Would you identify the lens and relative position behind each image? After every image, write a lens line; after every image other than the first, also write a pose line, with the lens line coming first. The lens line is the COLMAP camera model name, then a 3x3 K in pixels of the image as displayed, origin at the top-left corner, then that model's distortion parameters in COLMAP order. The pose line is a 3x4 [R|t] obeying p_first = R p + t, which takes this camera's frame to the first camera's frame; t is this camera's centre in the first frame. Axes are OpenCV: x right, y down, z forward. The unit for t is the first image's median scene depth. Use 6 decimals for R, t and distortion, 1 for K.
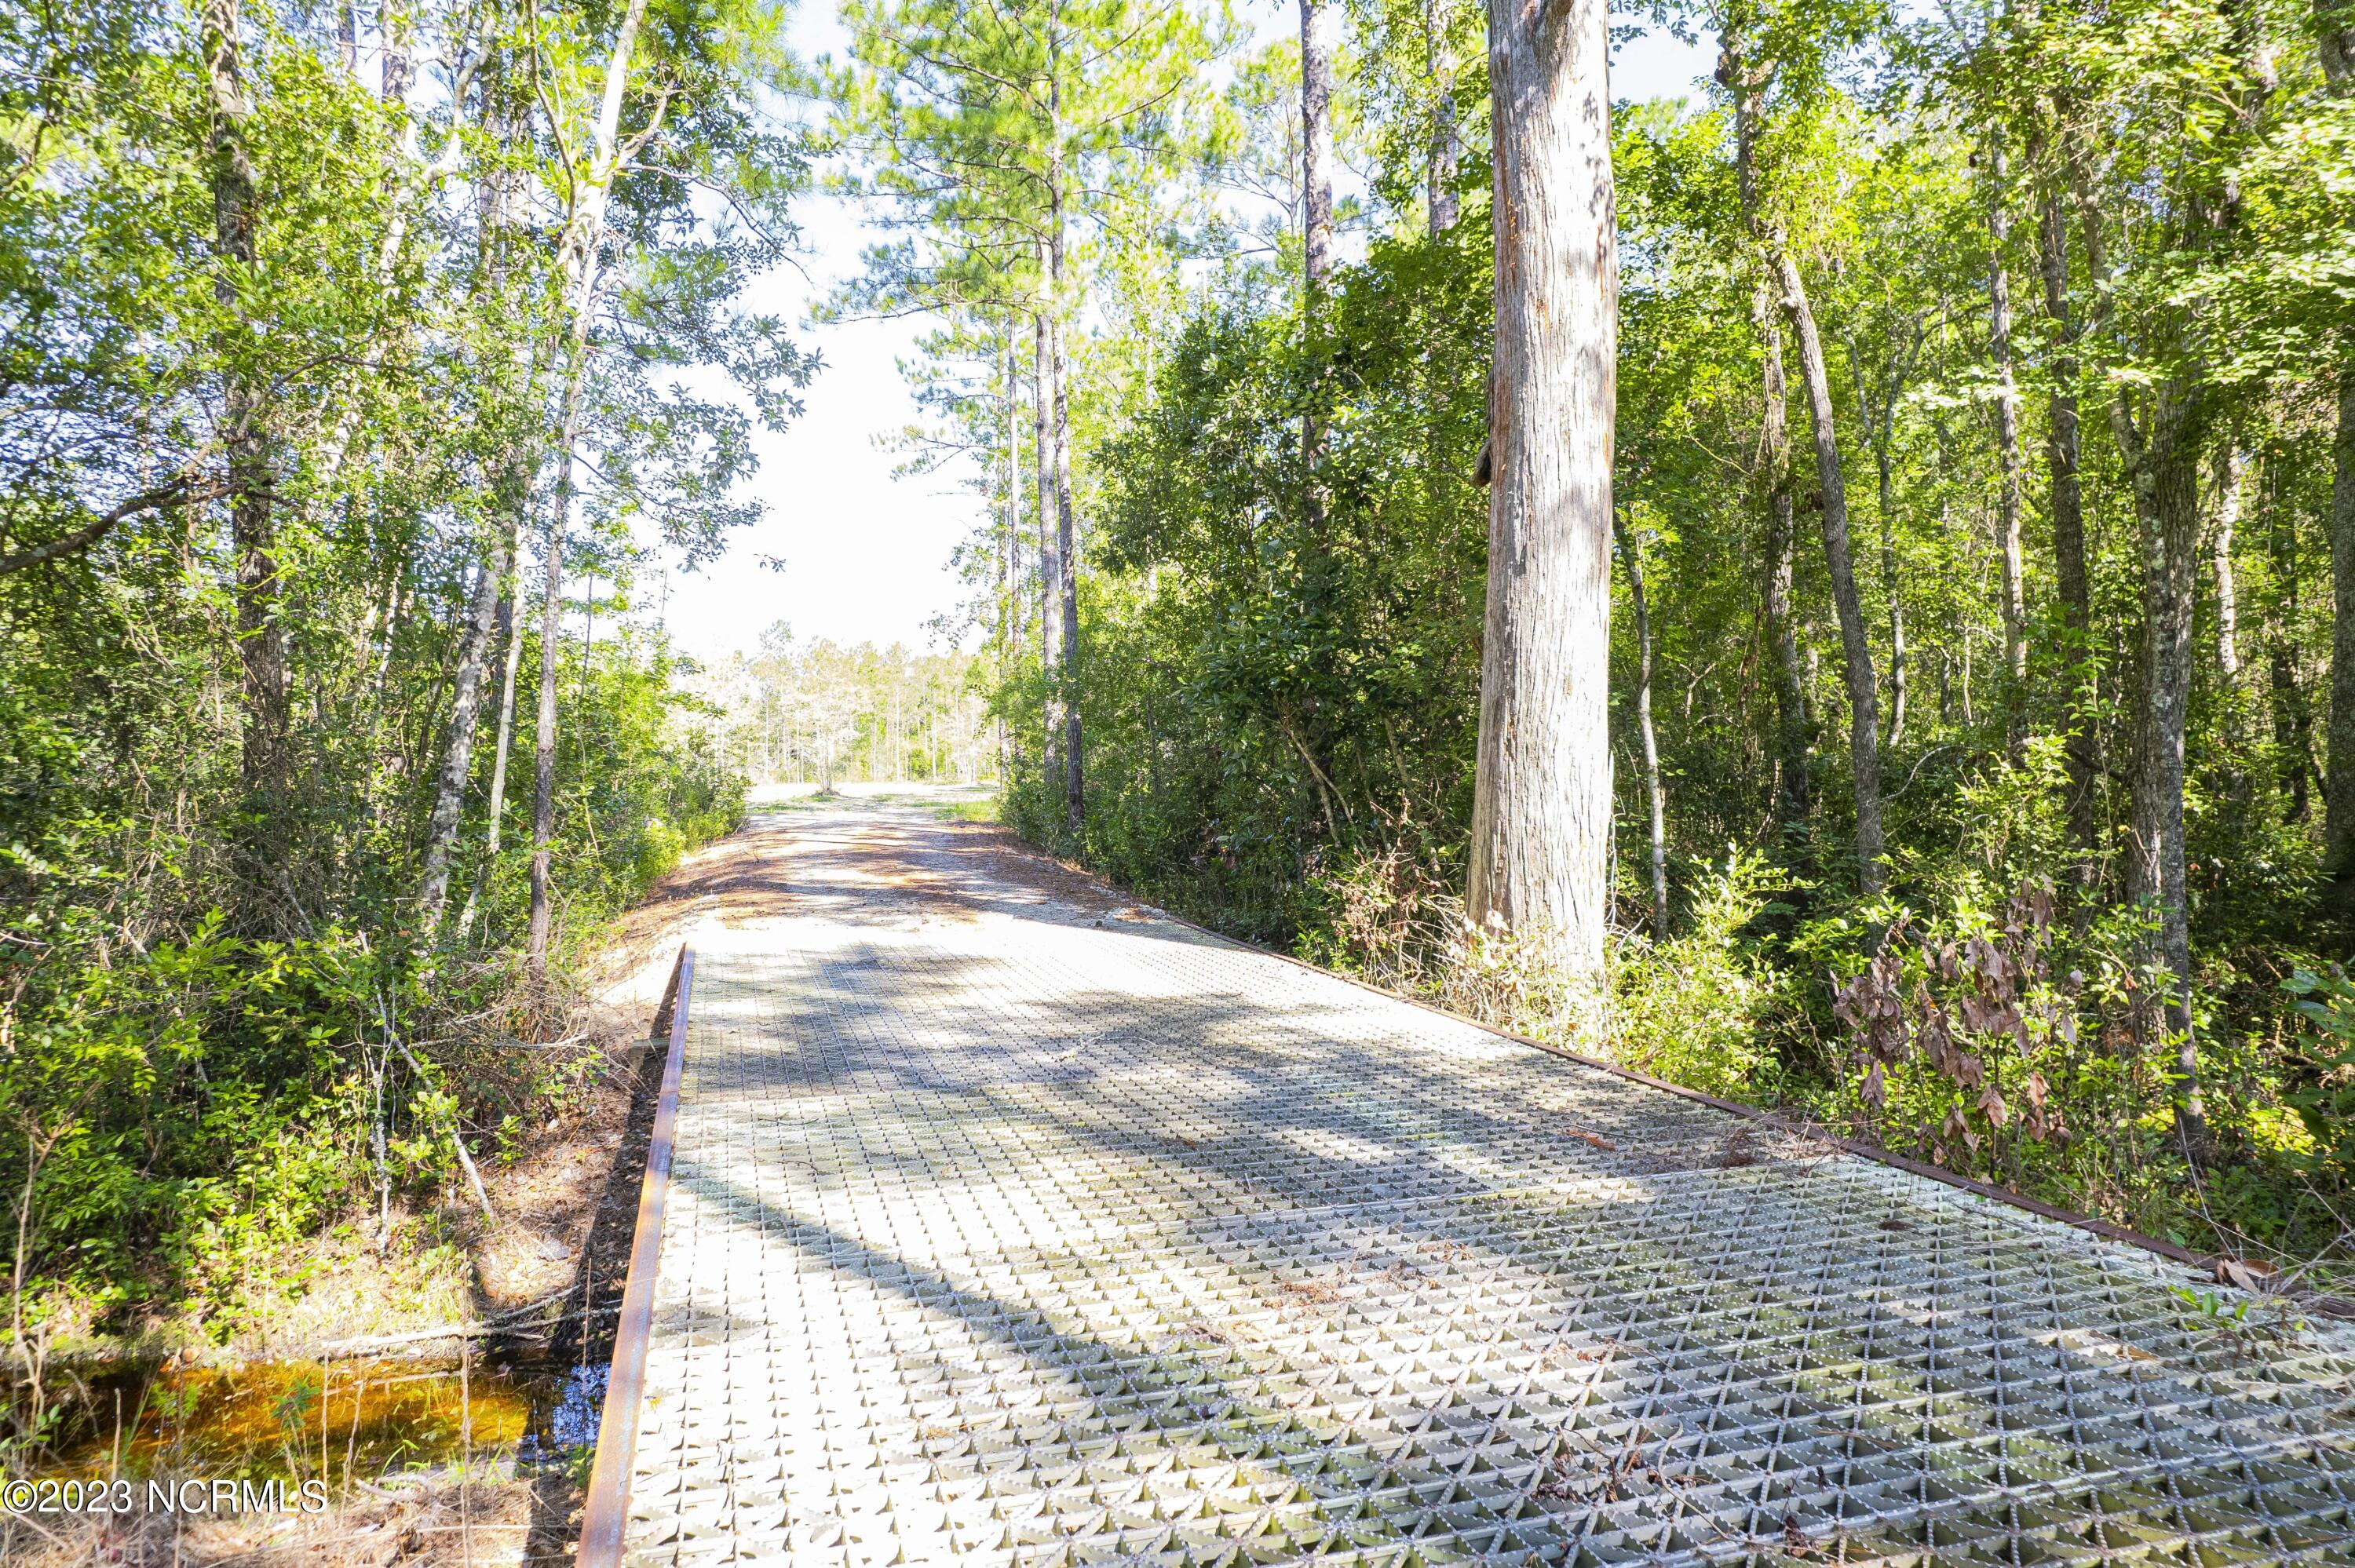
lens RADIAL K [[1501.9, 0, 1180.8], [0, 1501.9, 794.2], [0, 0, 1]] dist [-0.080893, 0.077283]
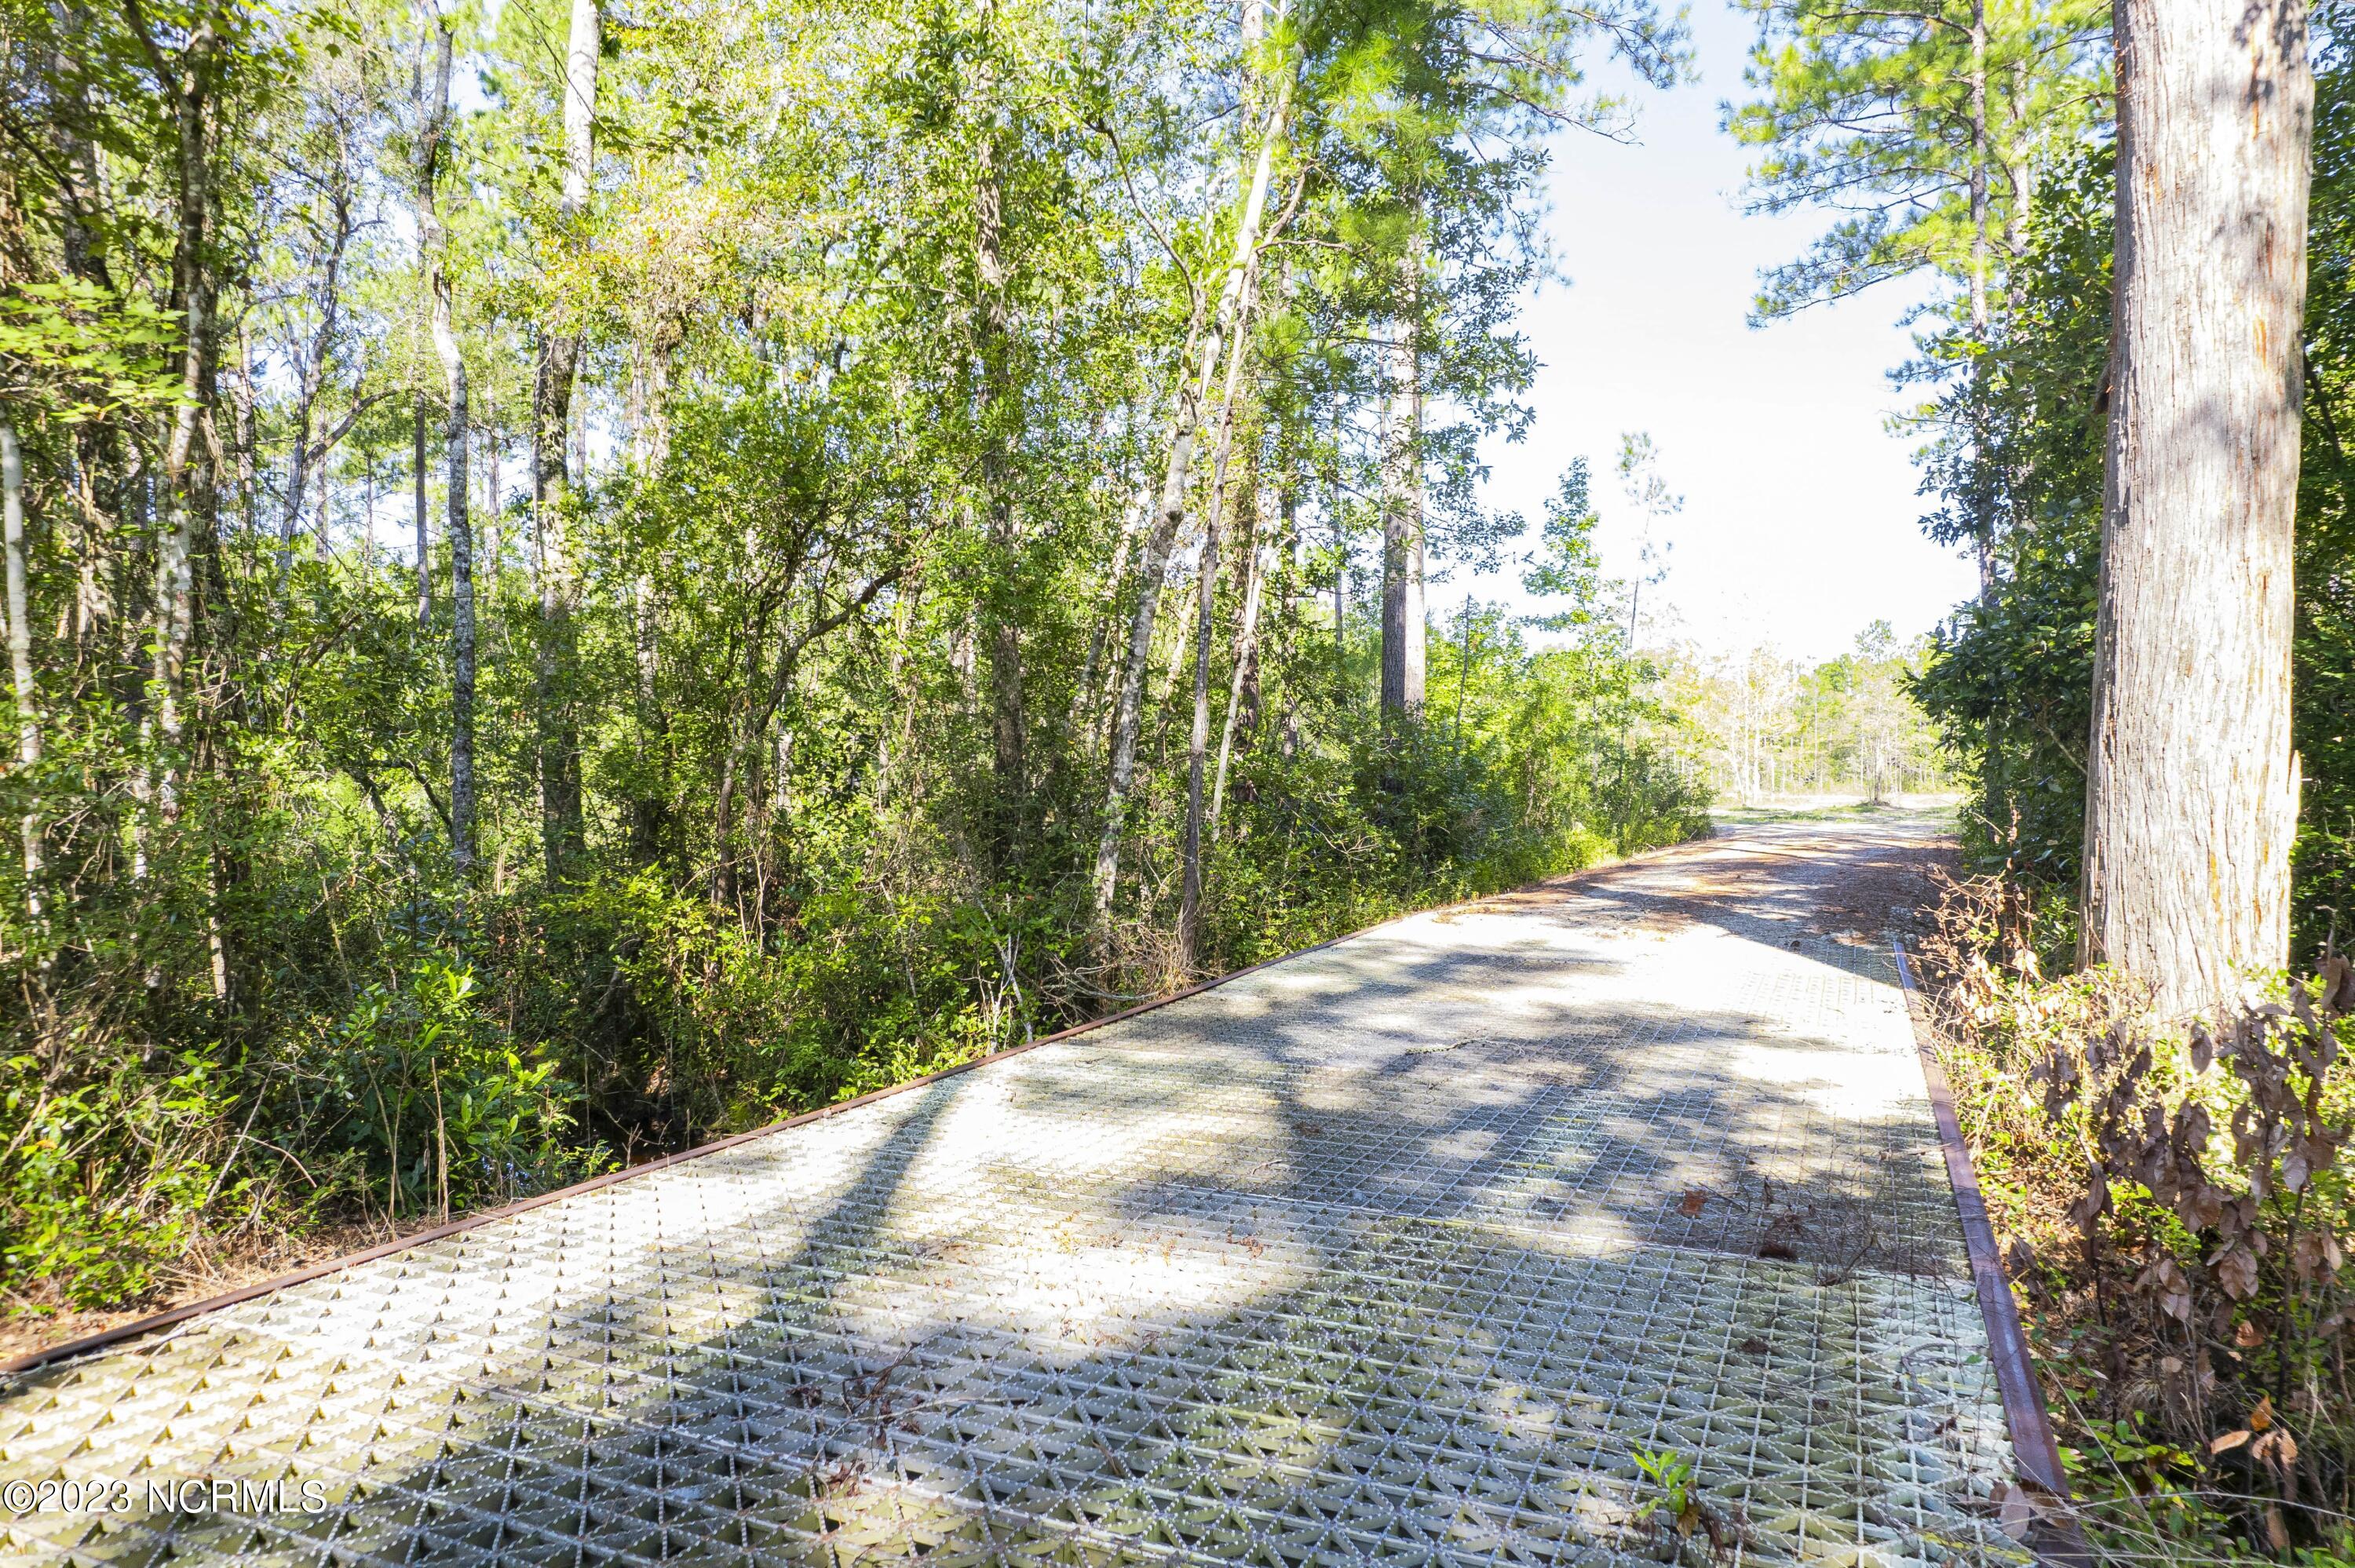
lens RADIAL K [[1508.9, 0, 1184.6], [0, 1508.9, 793.7], [0, 0, 1]] dist [-0.080162, 0.071603]
pose [[0.749190, 0.012927, -0.662229, 0.270478], [-0.016896, 0.999857, 0.000402, 0.000911], [0.662139, 0.010888, 0.749302, 0.071412]]
